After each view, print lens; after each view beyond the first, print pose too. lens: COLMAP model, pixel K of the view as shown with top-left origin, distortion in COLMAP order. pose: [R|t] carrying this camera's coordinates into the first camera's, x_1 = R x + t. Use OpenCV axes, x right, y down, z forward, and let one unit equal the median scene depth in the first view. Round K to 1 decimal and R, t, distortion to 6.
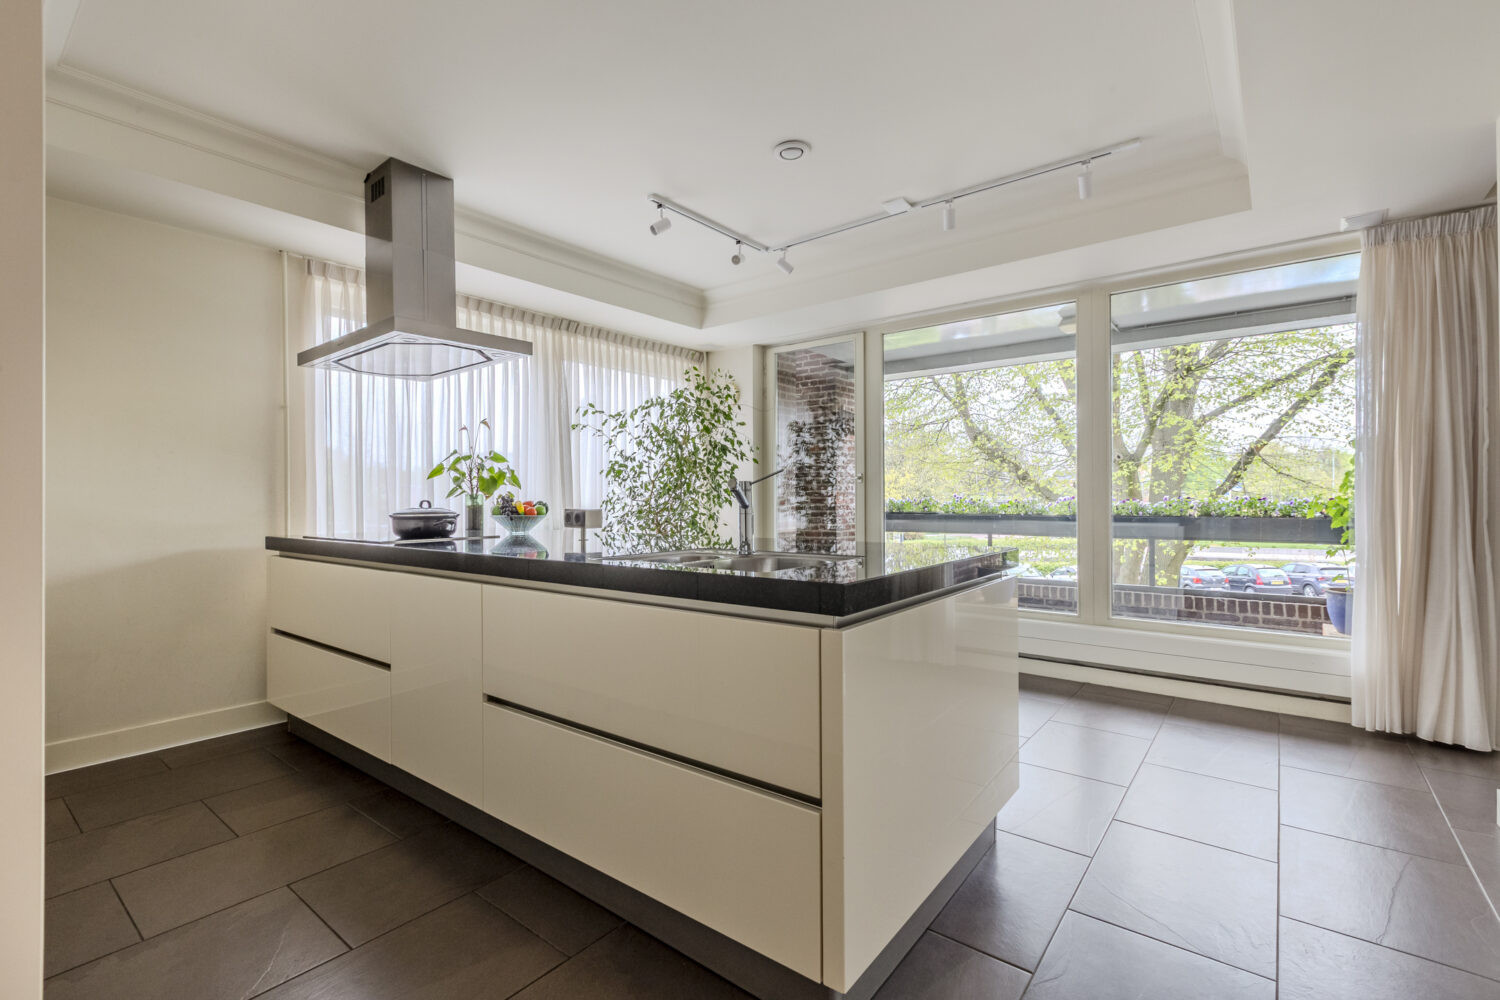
lens RADIAL K [[675.8, 0, 750.0], [0, 675.8, 500.0], [0, 0, 1]] dist [-0.000276, -0.000201]
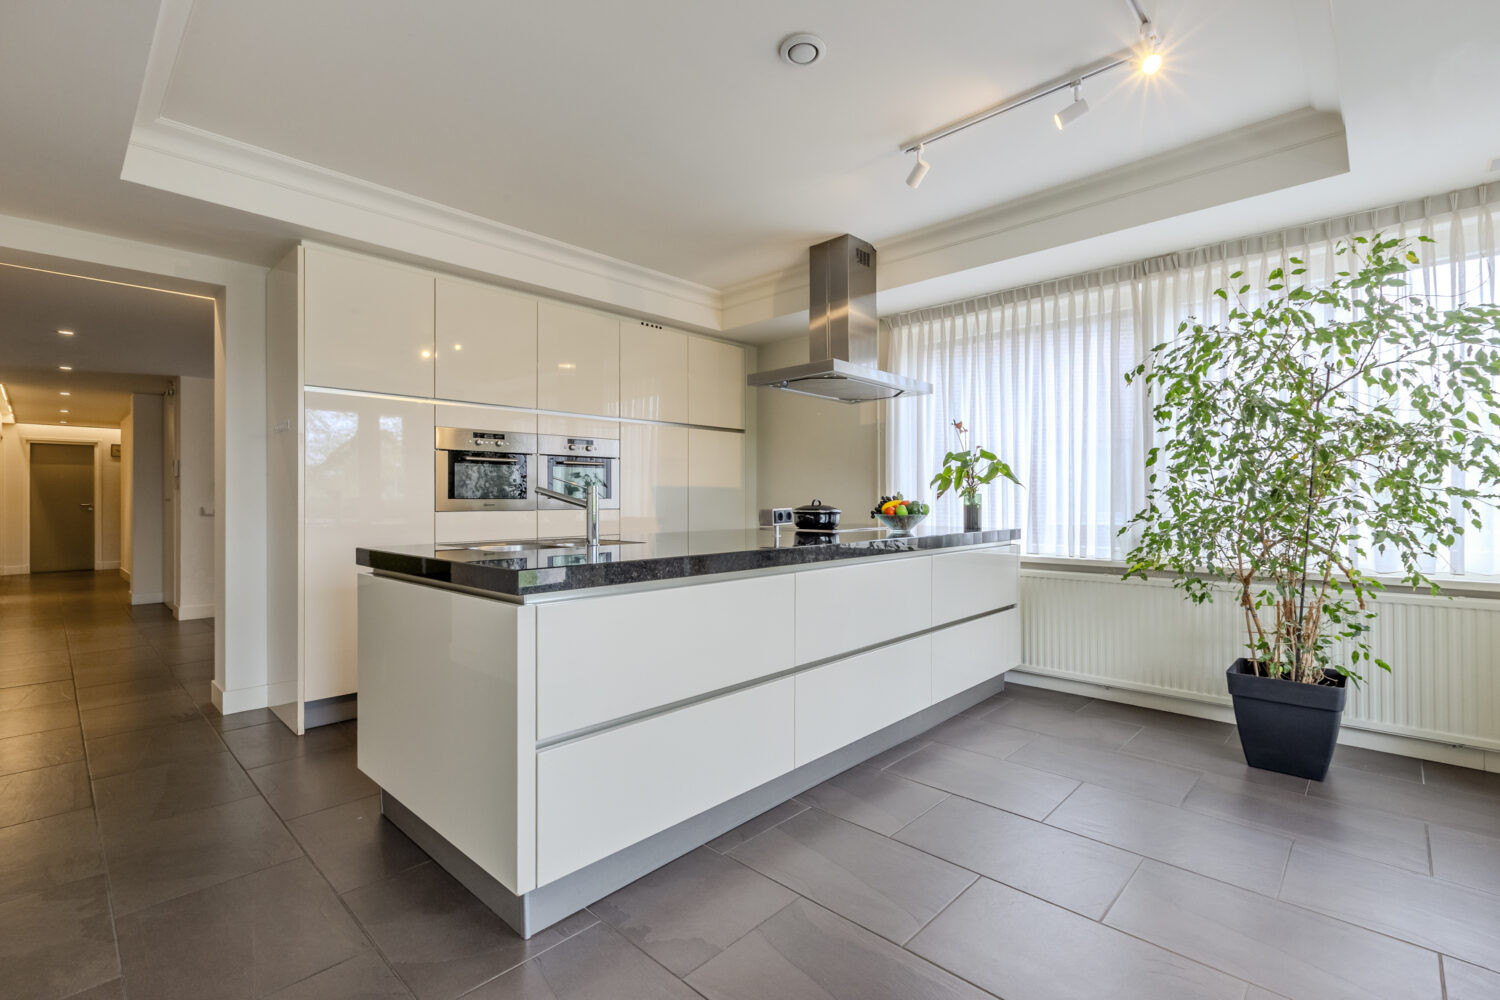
lens RADIAL K [[675.8, 0, 750.0], [0, 675.8, 500.0], [0, 0, 1]] dist [-0.000276, -0.000201]
pose [[-0.094182, 0.008657, -0.995517, 0.746305], [0.001658, 0.999962, 0.008538, -0.010717], [0.995554, -0.000847, -0.094193, 0.912678]]
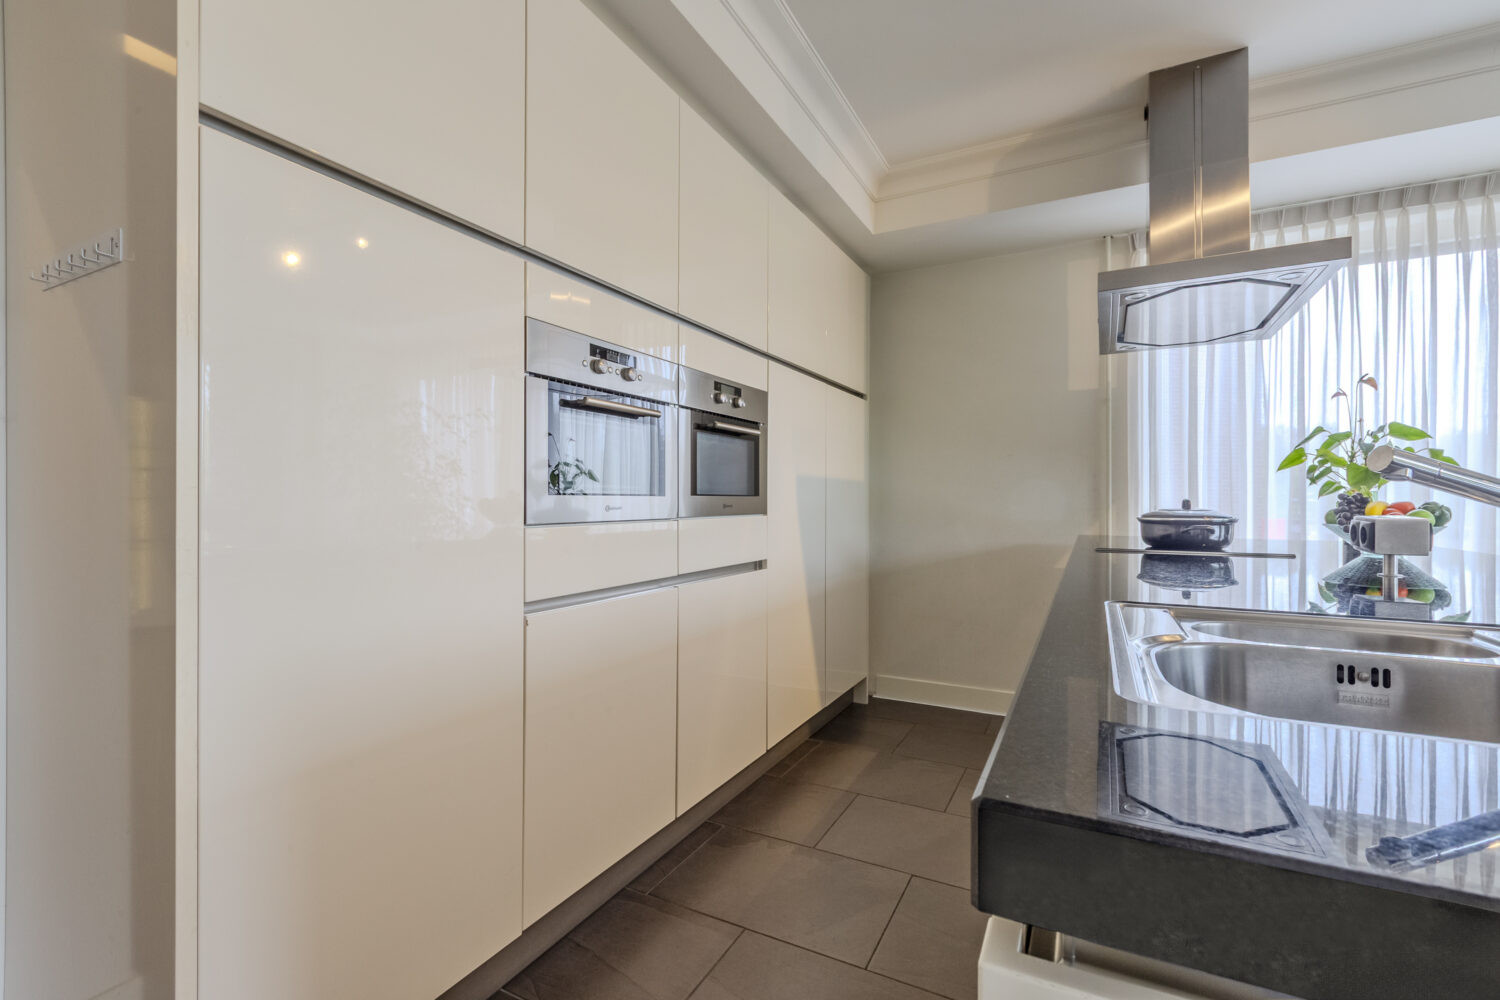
lens RADIAL K [[675.8, 0, 750.0], [0, 675.8, 500.0], [0, 0, 1]] dist [-0.000276, -0.000201]
pose [[0.171862, 0.008765, -0.985082, 0.176315], [-0.004086, 0.999958, 0.008184, -0.003273], [0.985113, 0.002618, 0.171890, 0.373458]]
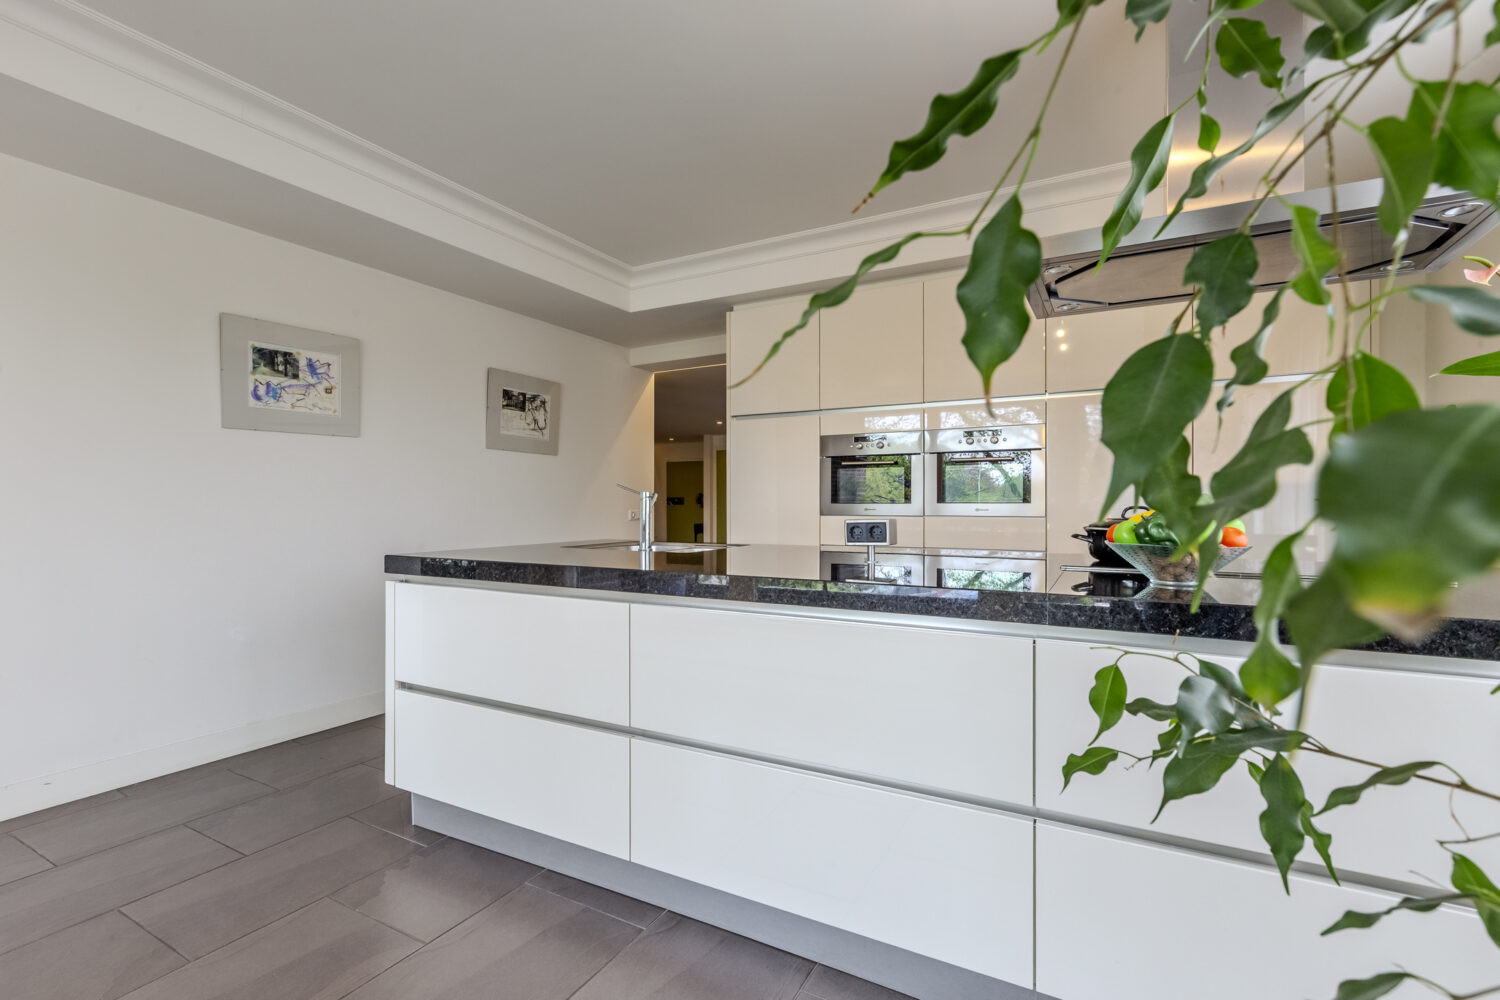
lens RADIAL K [[675.8, 0, 750.0], [0, 675.8, 500.0], [0, 0, 1]] dist [-0.000276, -0.000201]
pose [[-0.987655, 0.008583, -0.156408, 0.015131], [0.008787, 0.999961, -0.000609, -0.009515], [0.156397, -0.001976, -0.987692, 1.448832]]
